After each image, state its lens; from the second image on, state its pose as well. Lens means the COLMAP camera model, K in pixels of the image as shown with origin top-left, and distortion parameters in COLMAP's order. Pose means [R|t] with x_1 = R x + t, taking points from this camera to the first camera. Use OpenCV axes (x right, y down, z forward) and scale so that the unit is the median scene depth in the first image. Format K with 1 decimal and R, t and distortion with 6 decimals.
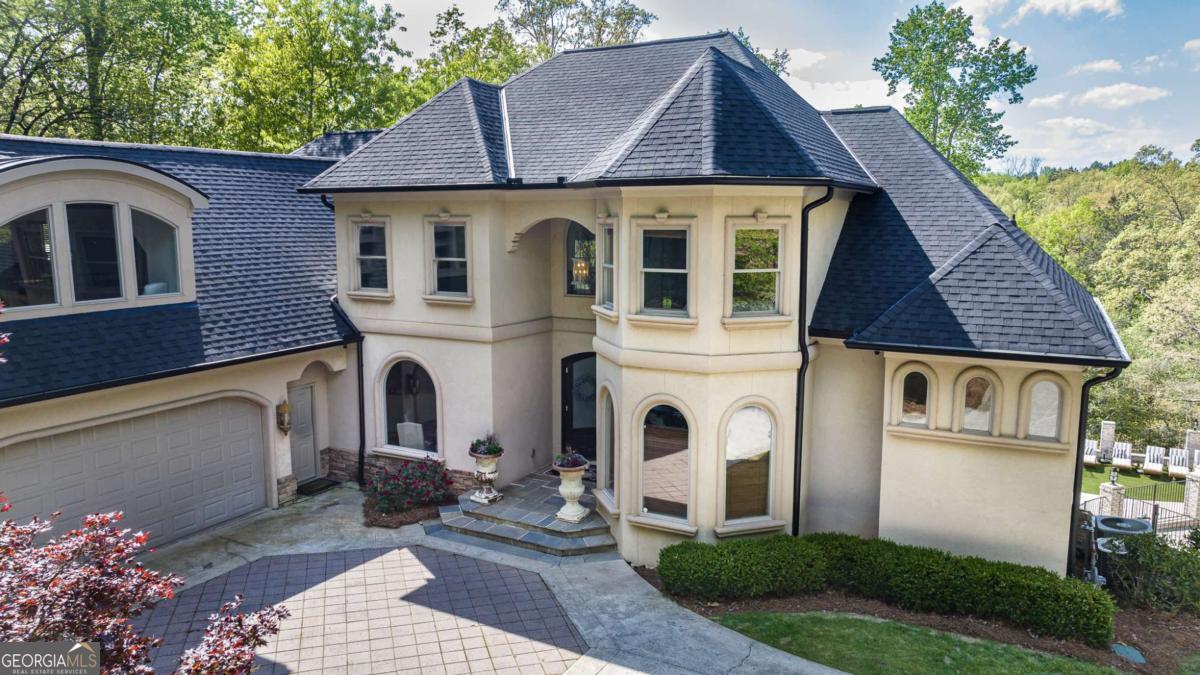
lens RADIAL K [[845.1, 0, 600.0], [0, 845.1, 337.5], [0, 0, 1]] dist [-0.061876, 0.064299]
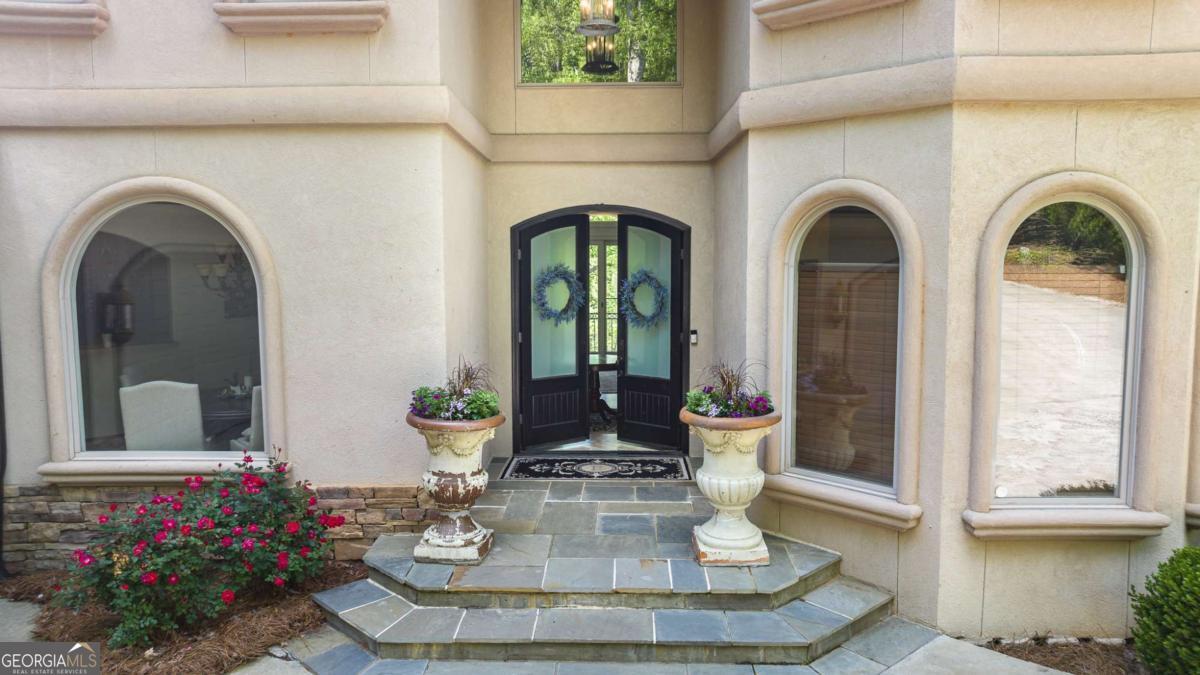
lens RADIAL K [[845.1, 0, 600.0], [0, 845.1, 337.5], [0, 0, 1]] dist [-0.061876, 0.064299]
pose [[0.887929, -0.043163, 0.457950, -0.234825], [0.071341, 0.996463, -0.044404, 0.118196], [-0.454414, 0.072098, 0.887868, 0.625633]]
